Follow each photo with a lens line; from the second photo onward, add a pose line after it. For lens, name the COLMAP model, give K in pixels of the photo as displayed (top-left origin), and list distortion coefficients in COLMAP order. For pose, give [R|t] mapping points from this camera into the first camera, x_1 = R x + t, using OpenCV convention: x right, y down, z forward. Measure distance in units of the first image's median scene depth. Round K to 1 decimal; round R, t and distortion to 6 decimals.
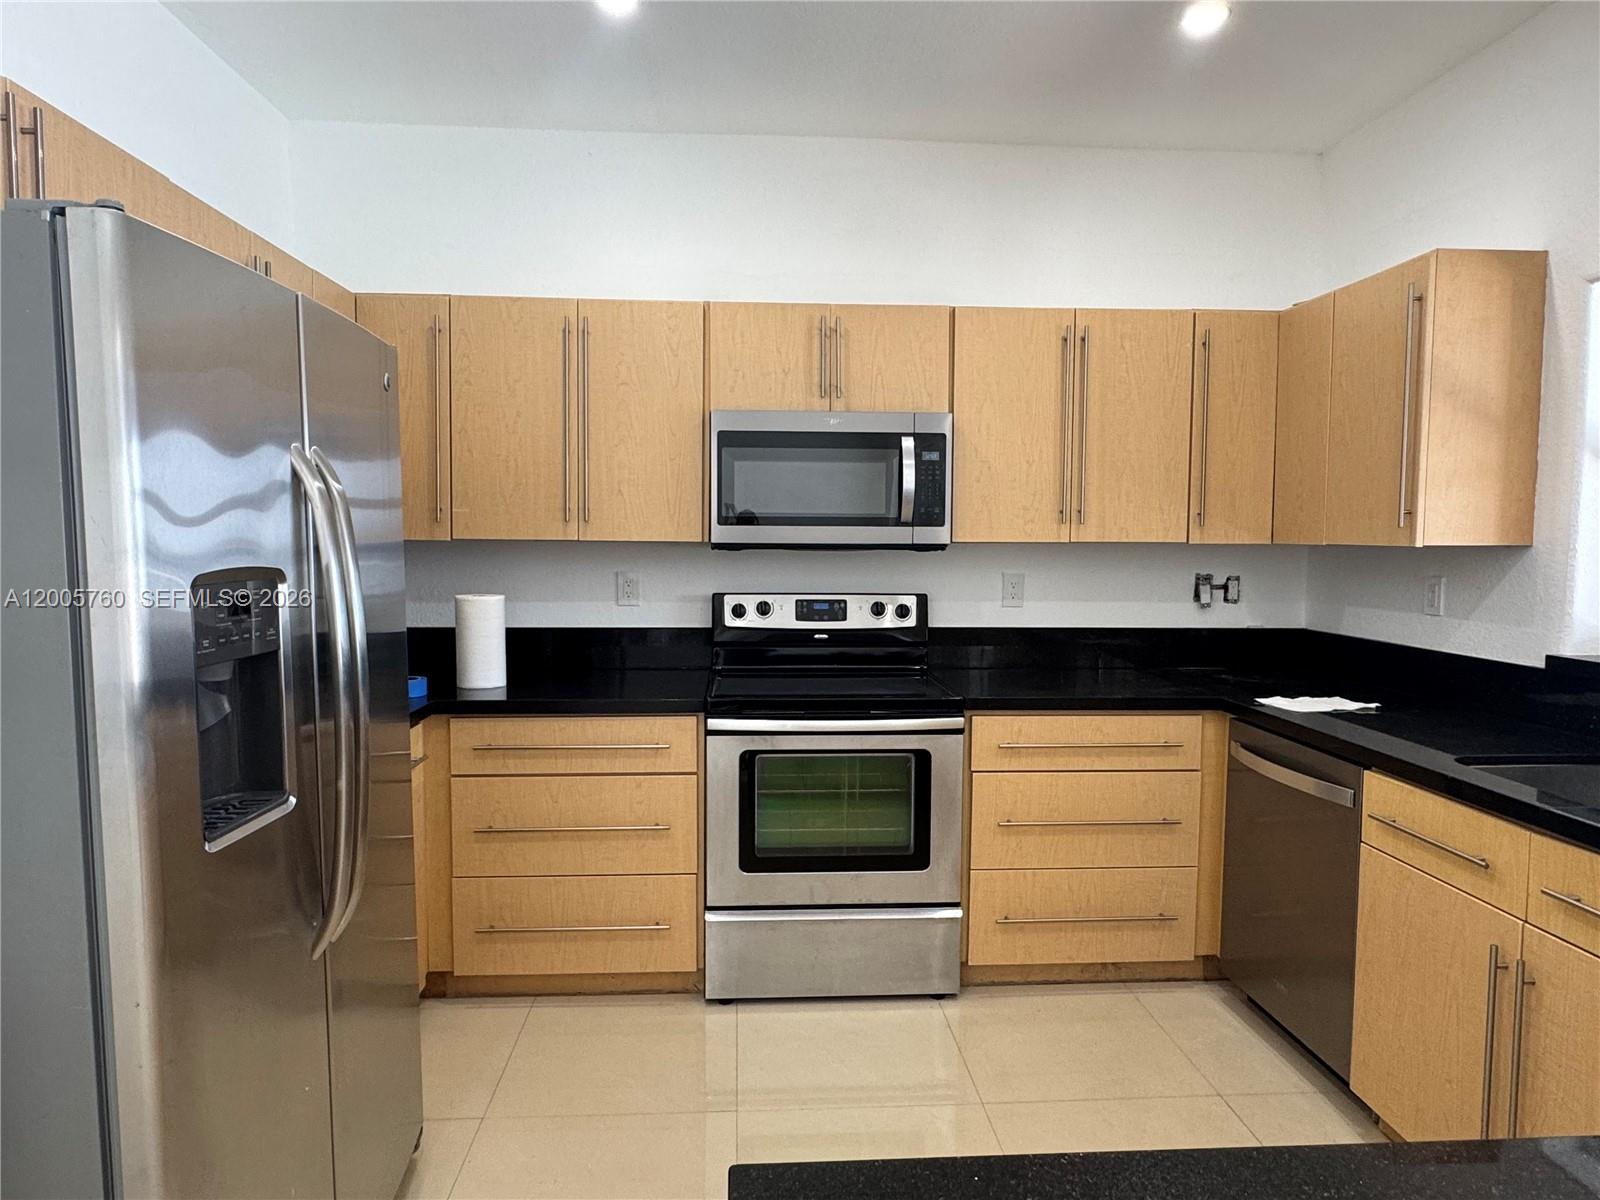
lens RADIAL K [[961.1, 0, 787.6], [0, 961.1, 600.3], [0, 0, 1]] dist [-0.004461, -0.000538]
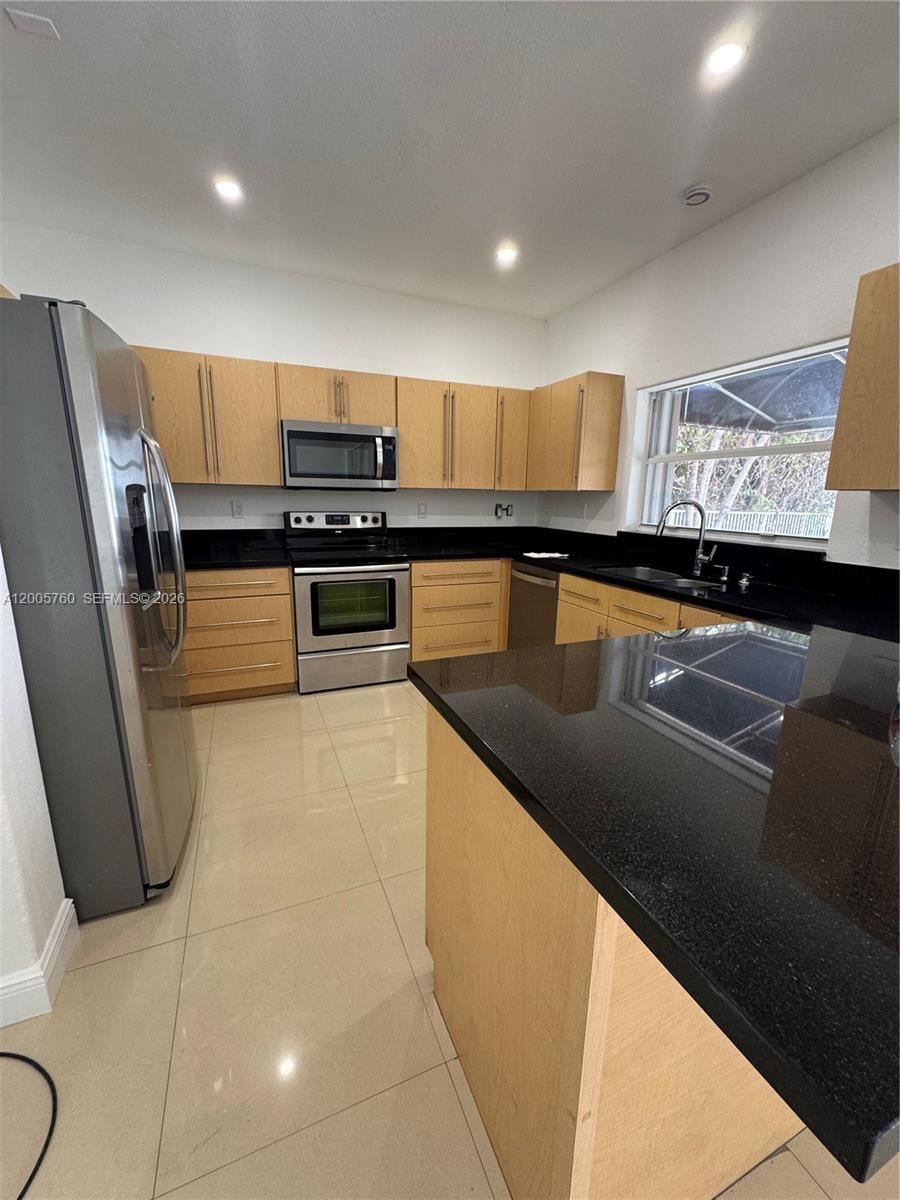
lens RADIAL K [[478.3, 0, 448.9], [0, 478.3, 603.0], [0, 0, 1]] dist [-0.003135, 0.000126]
pose [[0.943539, -0.062892, 0.325236, -0.102213], [0.010885, 0.987168, 0.159314, 0.030004], [-0.331082, -0.146779, 0.932116, -0.123734]]
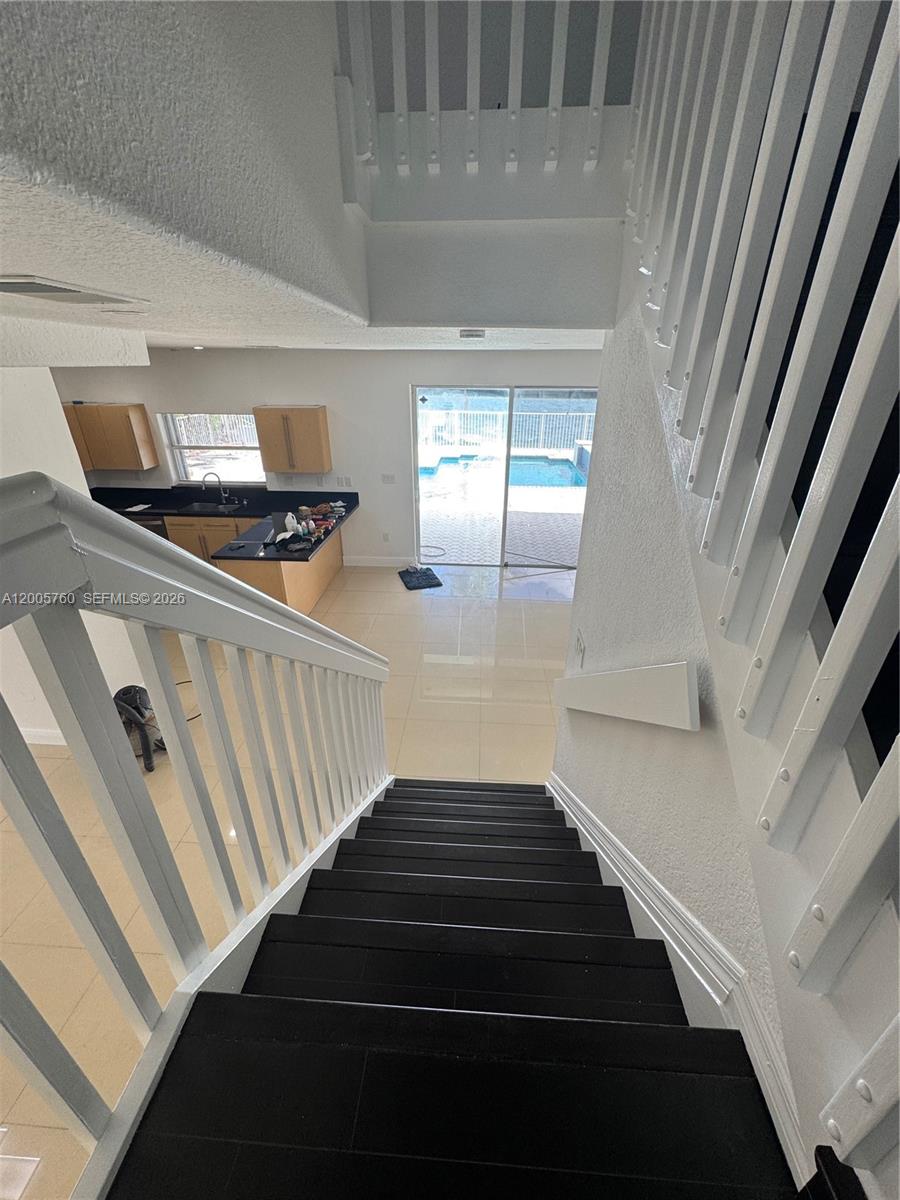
lens RADIAL K [[478.3, 0, 449.4], [0, 478.3, 602.2], [0, 0, 1]] dist [-0.003135, 0.000126]
pose [[0.131164, -0.440758, 0.887991, -1.302022], [0.067176, 0.897622, 0.435616, -0.329718], [-0.989082, 0.002514, 0.147344, -0.728223]]
